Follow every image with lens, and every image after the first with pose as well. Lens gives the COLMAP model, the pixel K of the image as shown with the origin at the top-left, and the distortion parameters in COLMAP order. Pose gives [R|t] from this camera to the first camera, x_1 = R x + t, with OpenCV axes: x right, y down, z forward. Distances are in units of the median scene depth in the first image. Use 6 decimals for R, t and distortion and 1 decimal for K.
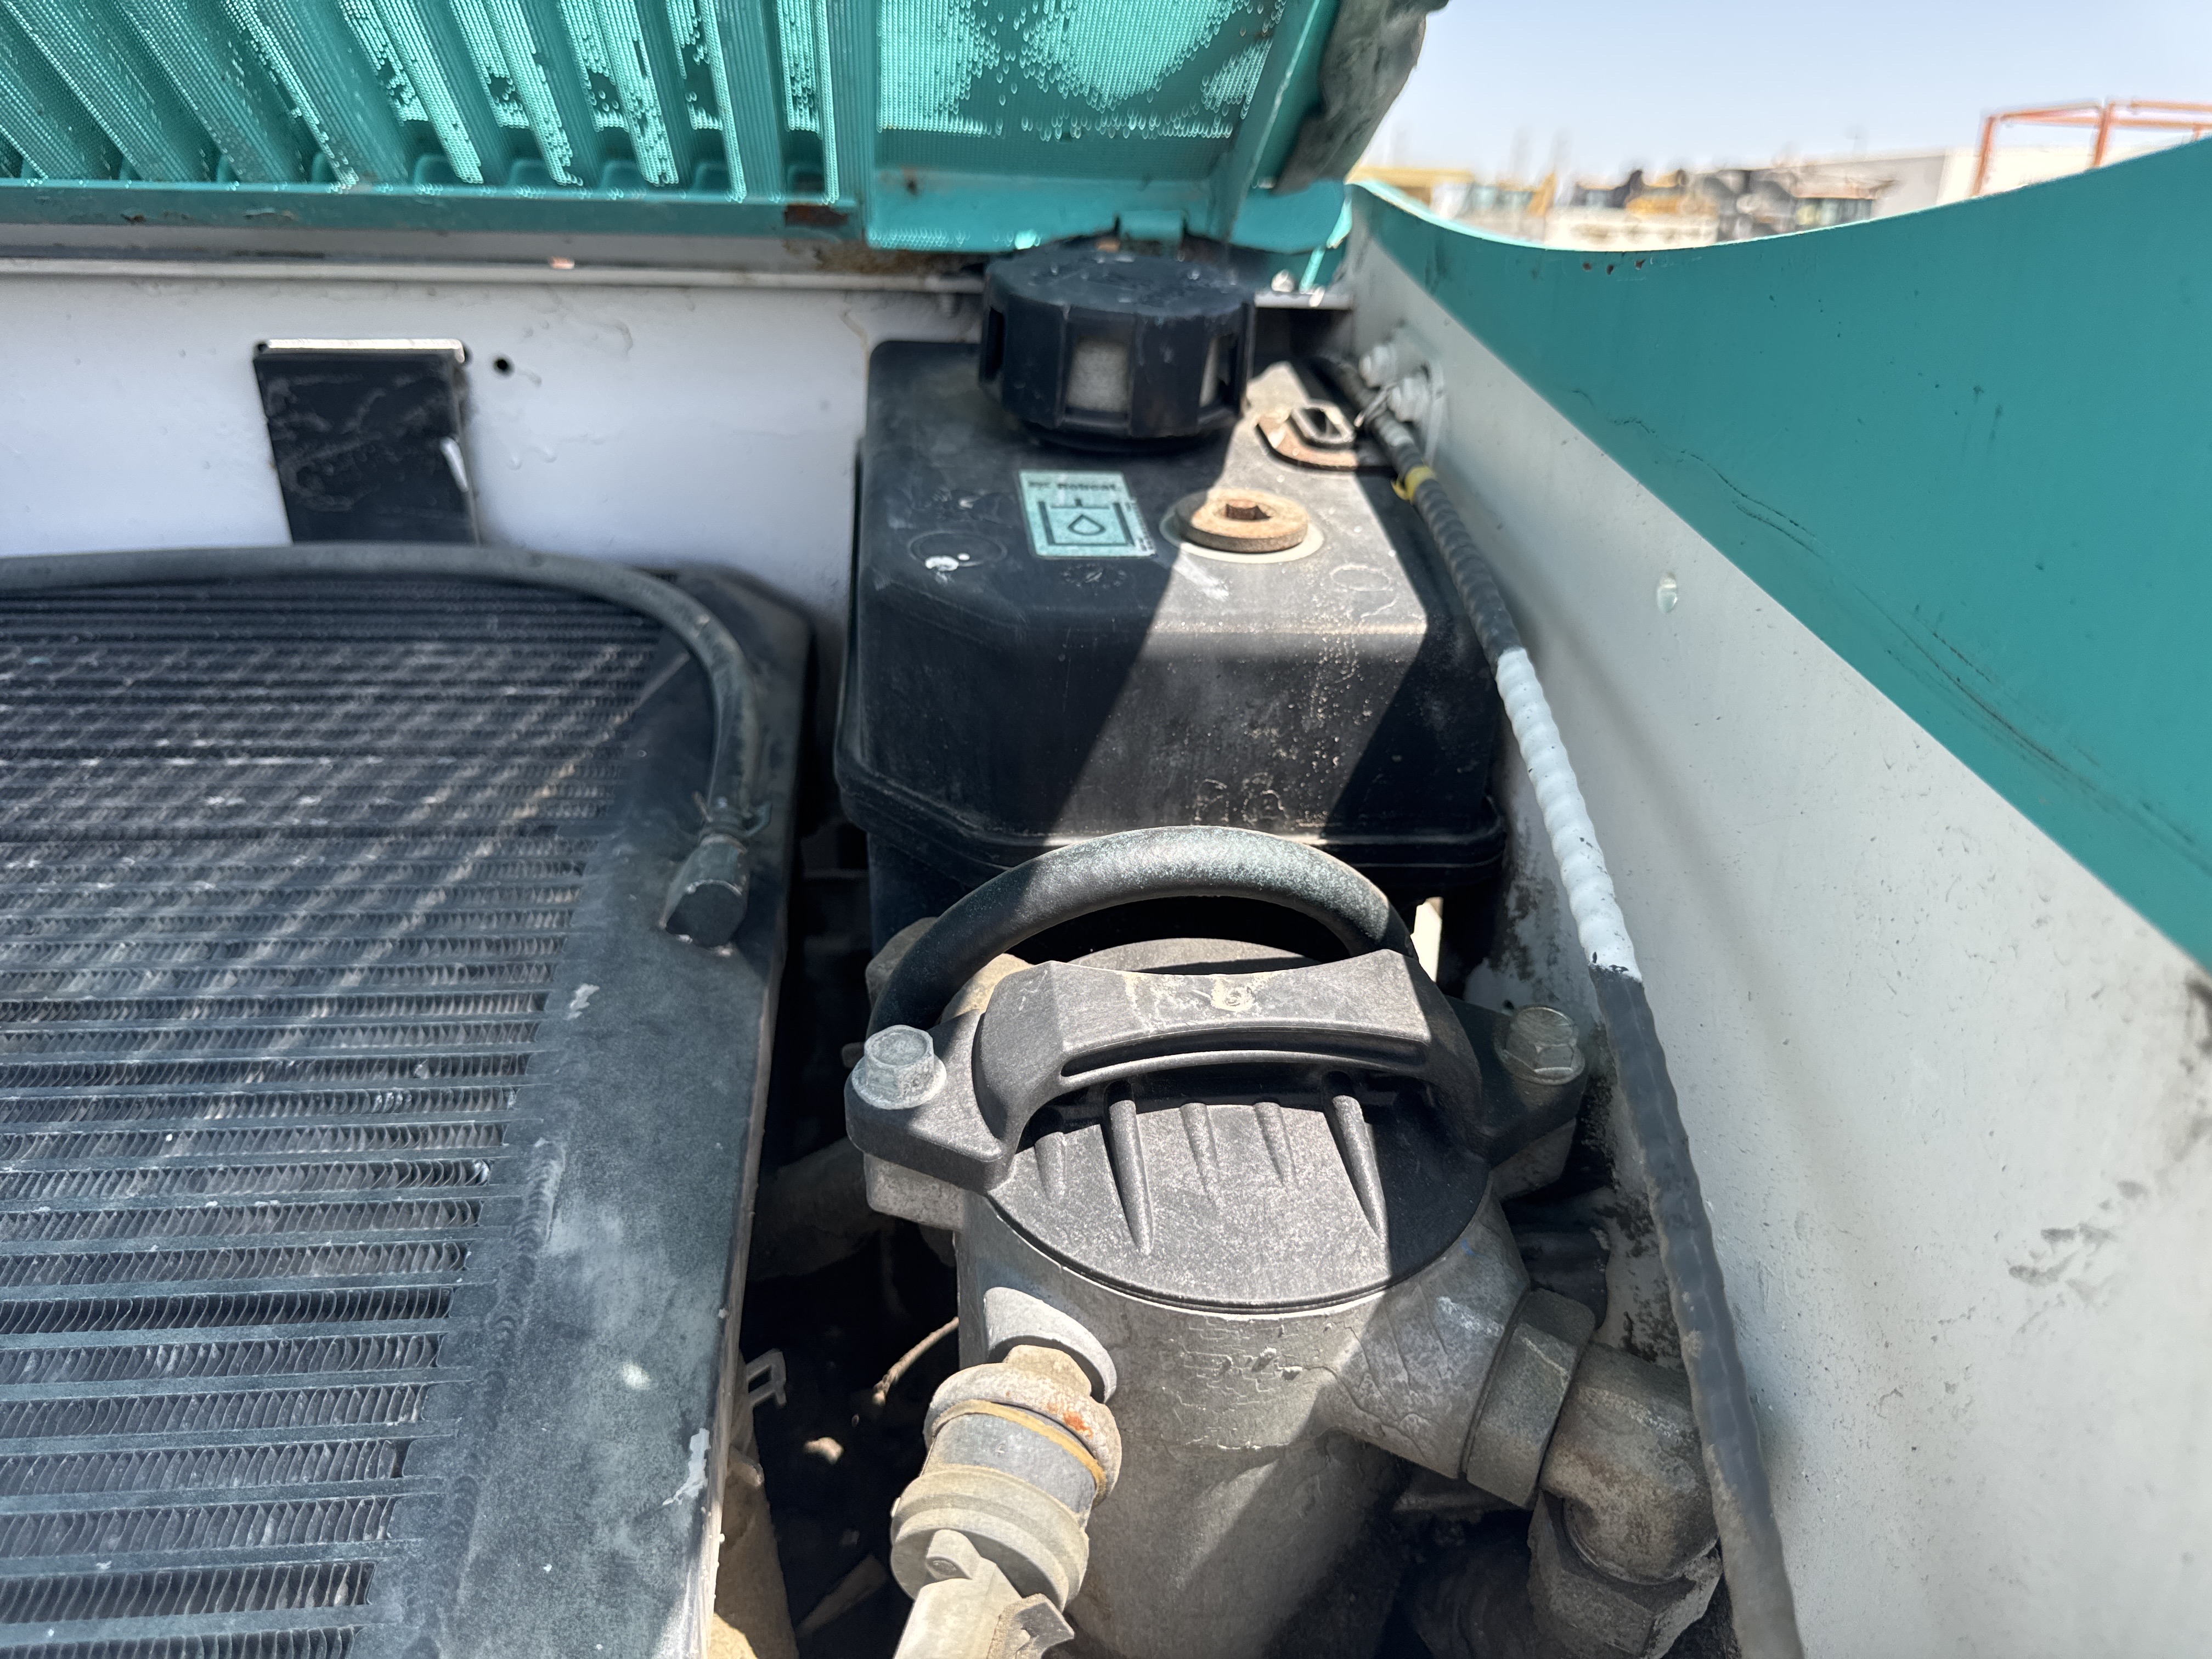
lens RADIAL K [[1560.3, 0, 1118.1], [0, 1560.3, 843.3], [0, 0, 1]] dist [0.178724, -0.337935]
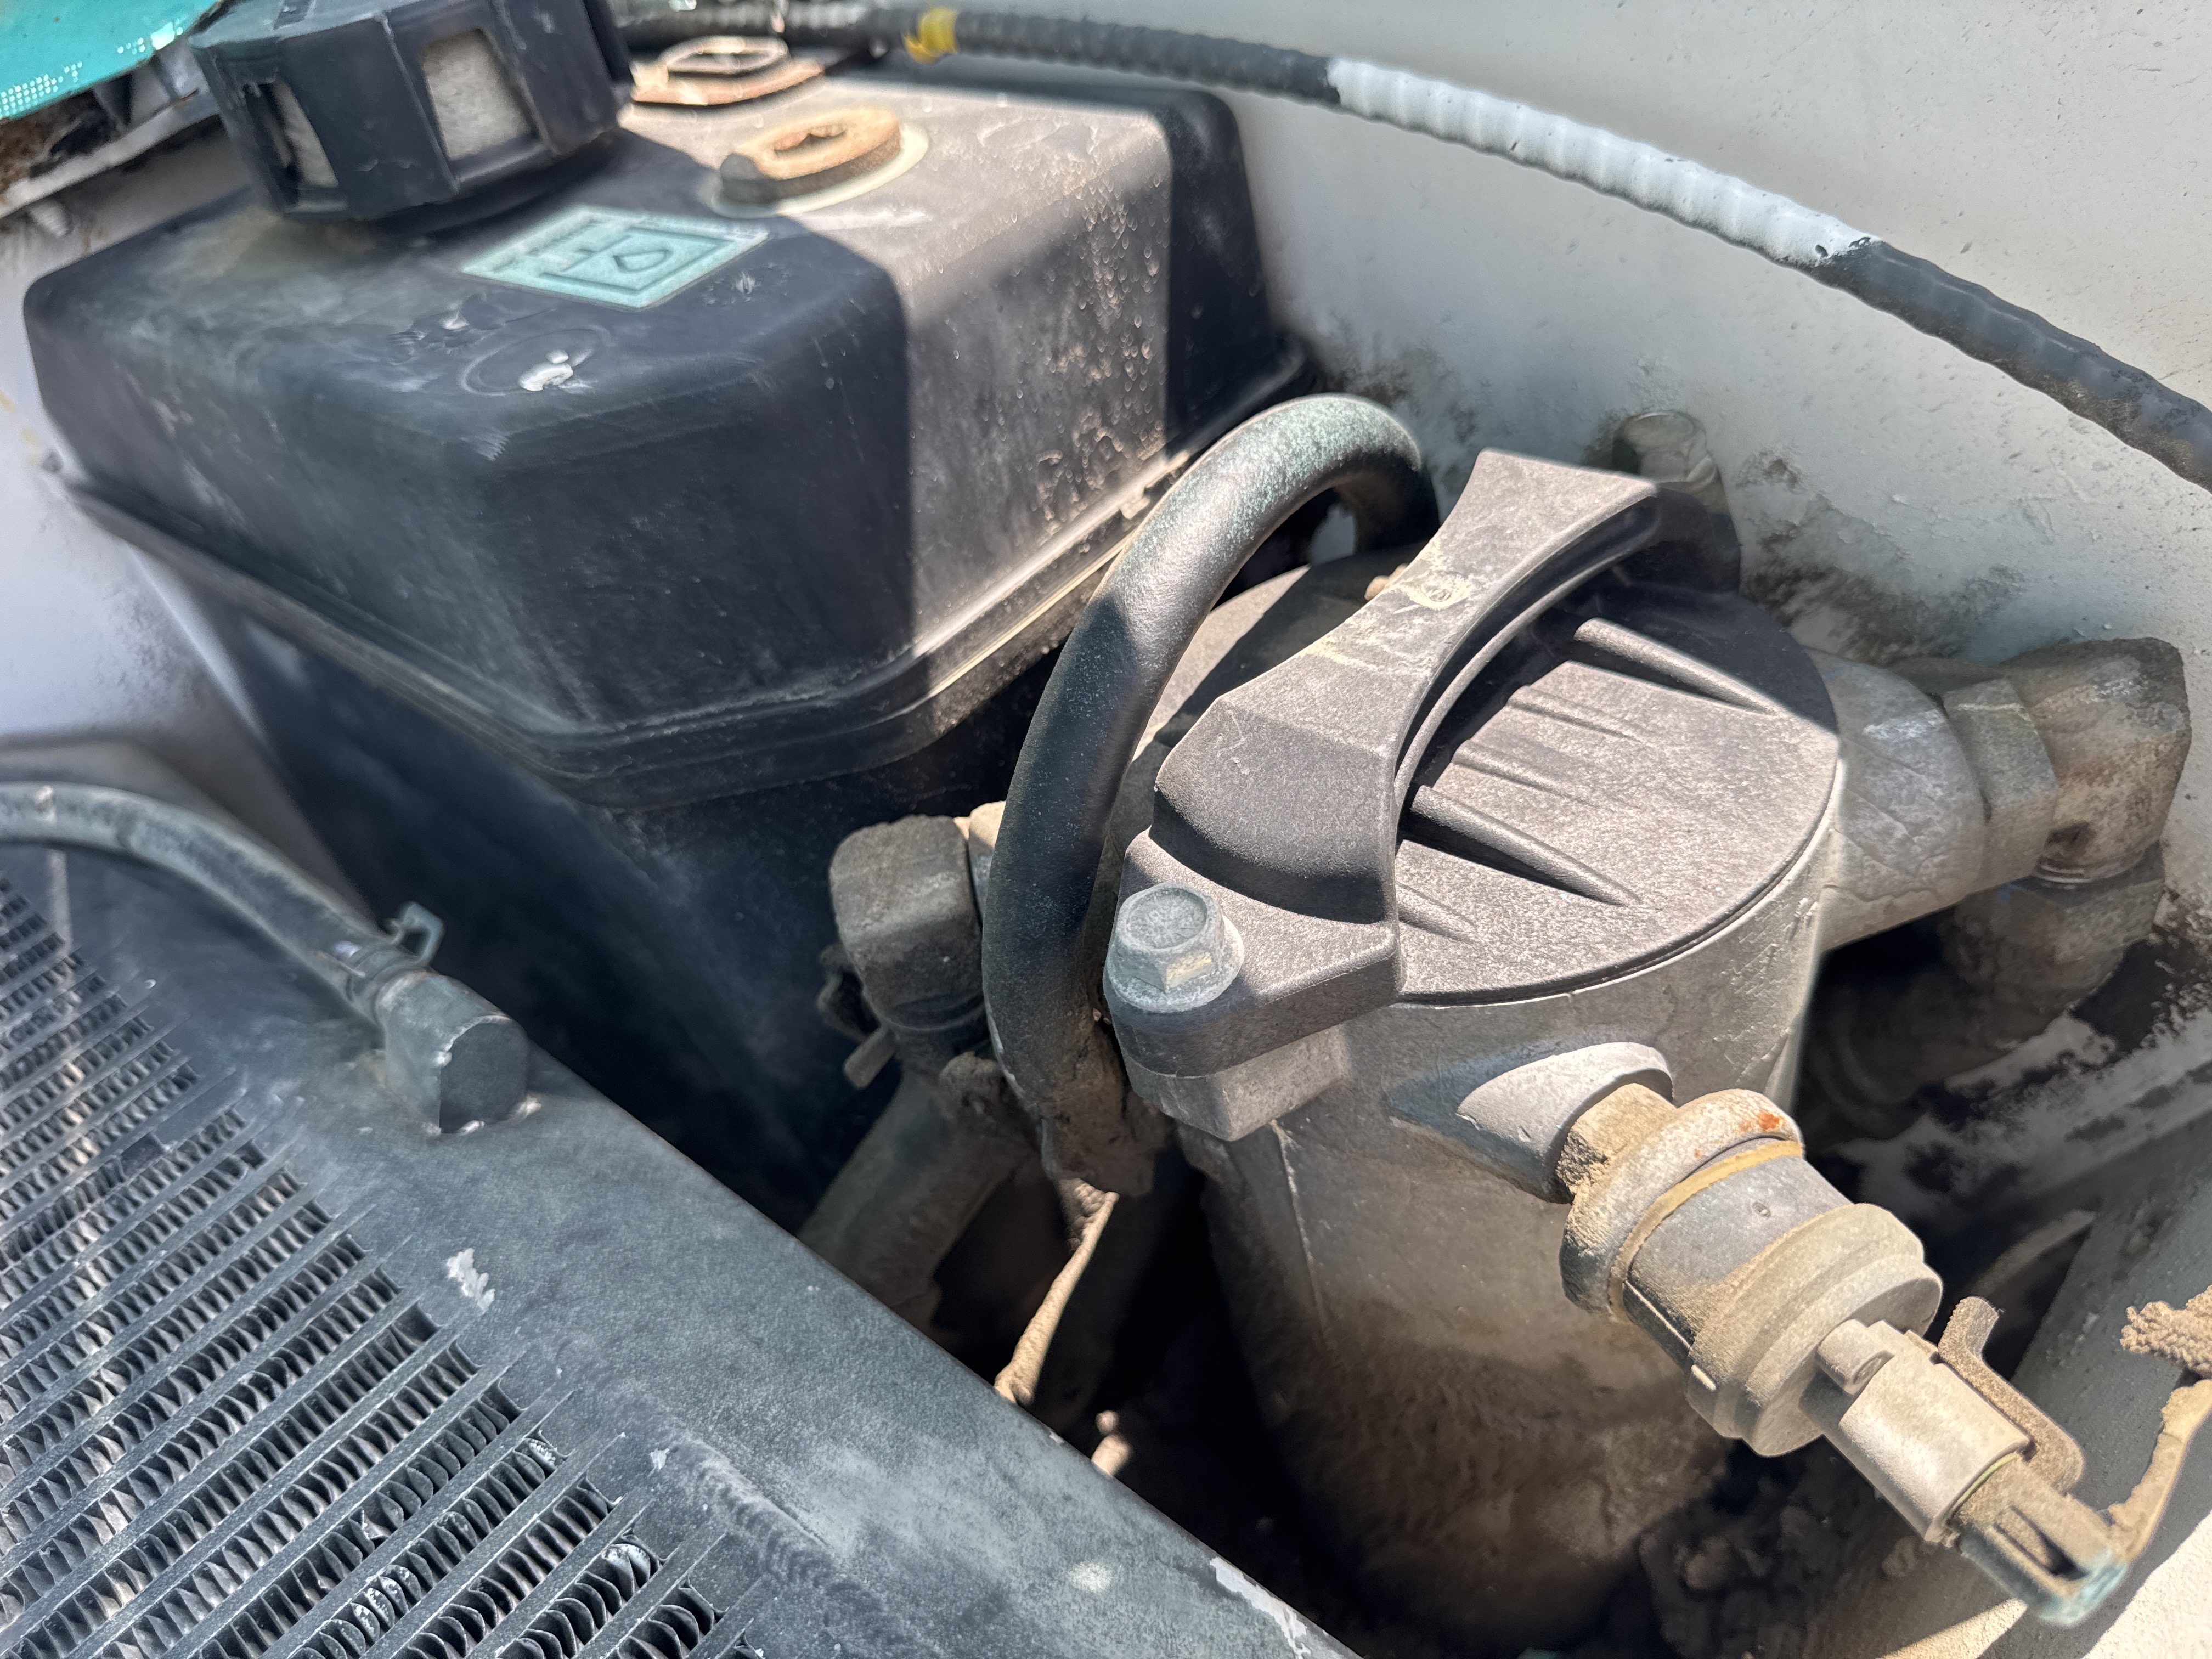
lens RADIAL K [[1603.1, 0, 1075.3], [0, 1603.1, 821.1], [0, 0, 1]] dist [-0.006847, -0.000178]
pose [[0.719011, -0.588638, 0.369498, -0.294696], [0.554638, 0.806363, 0.205318, -0.044695], [-0.418807, 0.057312, 0.906265, 0.315200]]
